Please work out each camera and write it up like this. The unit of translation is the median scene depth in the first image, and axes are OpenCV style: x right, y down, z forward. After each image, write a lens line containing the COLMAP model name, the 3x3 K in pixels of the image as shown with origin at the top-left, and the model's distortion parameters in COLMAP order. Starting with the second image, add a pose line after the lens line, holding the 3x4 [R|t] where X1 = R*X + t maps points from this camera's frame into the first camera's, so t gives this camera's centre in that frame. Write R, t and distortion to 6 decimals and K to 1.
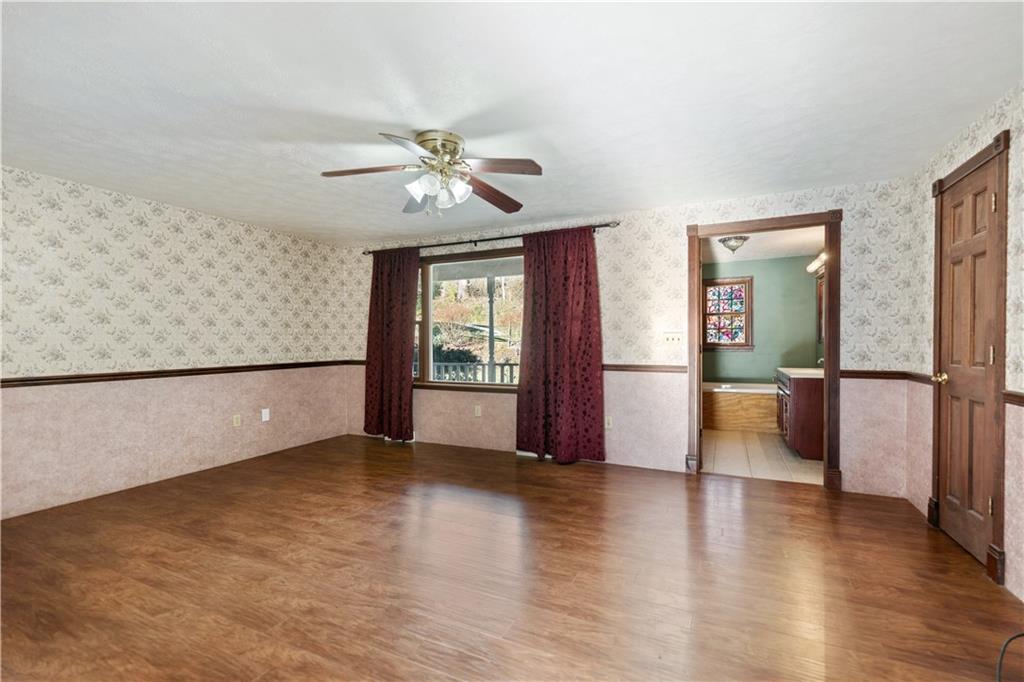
lens RADIAL K [[444.5, 0, 510.7], [0, 444.5, 348.0], [0, 0, 1]] dist [0.002167, -0.000470]
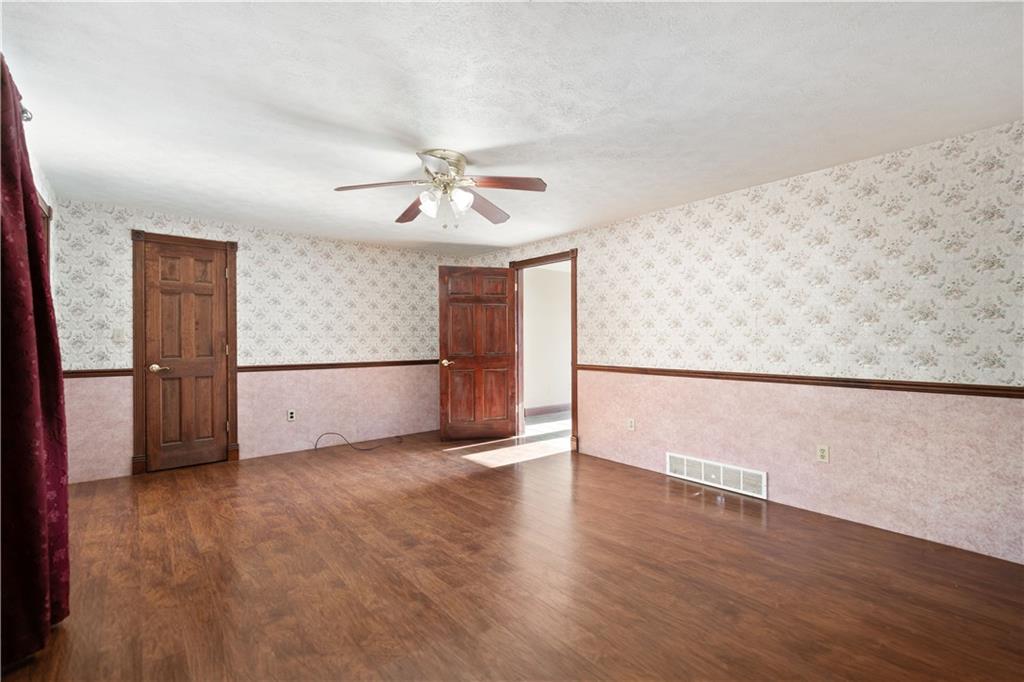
lens RADIAL K [[444.5, 0, 514.9], [0, 444.5, 343.7], [0, 0, 1]] dist [0.002167, -0.000470]
pose [[-0.912010, 0.000875, 0.410167, -0.621761], [0.008618, 0.999818, 0.017031, -0.023566], [-0.410077, 0.019067, -0.911851, 1.574276]]
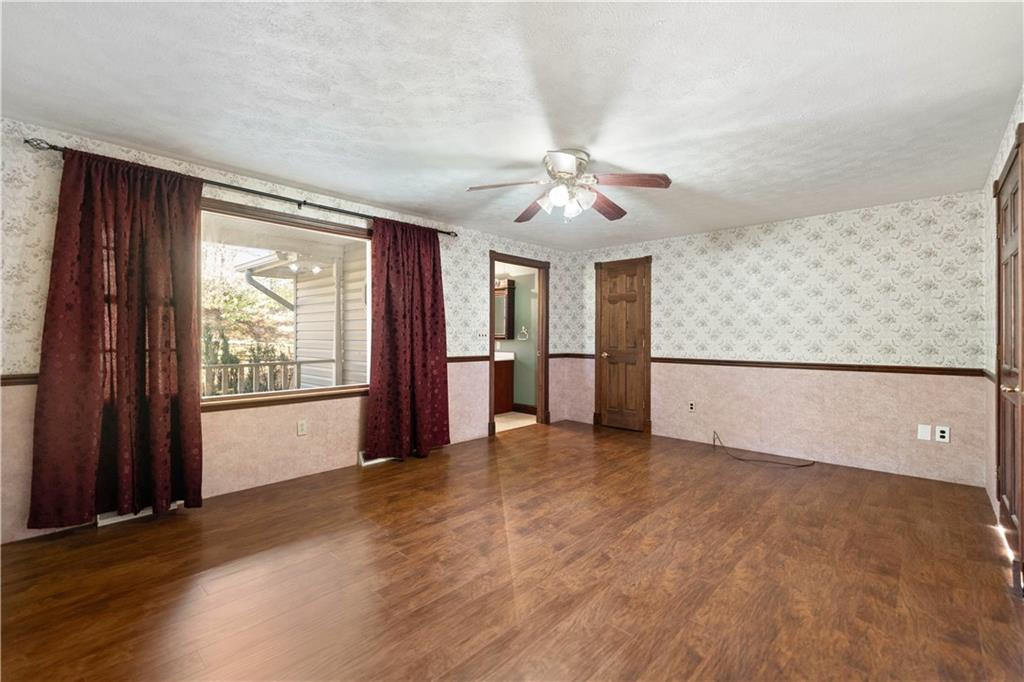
lens RADIAL K [[444.5, 0, 511.8], [0, 444.5, 335.1], [0, 0, 1]] dist [0.002167, -0.000470]
pose [[0.309586, 0.007538, 0.950842, -1.033578], [0.007982, 0.999913, -0.010526, -0.006985], [-0.950838, 0.010848, 0.309499, 0.643383]]
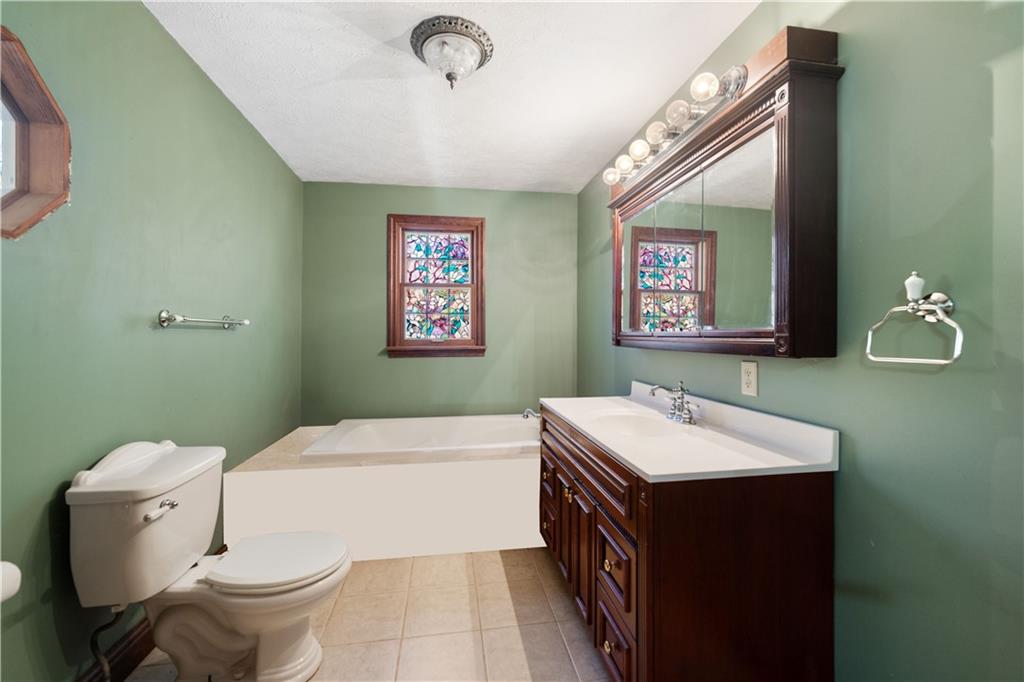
lens RADIAL K [[409.9, 0, 510.2], [0, 409.9, 337.9], [0, 0, 1]] dist [-0.002215, -0.000179]
pose [[0.825269, 0.003575, 0.564729, 0.591509], [0.001300, 0.999965, -0.008229, -0.022442], [-0.564739, 0.007525, 0.825235, 1.167253]]
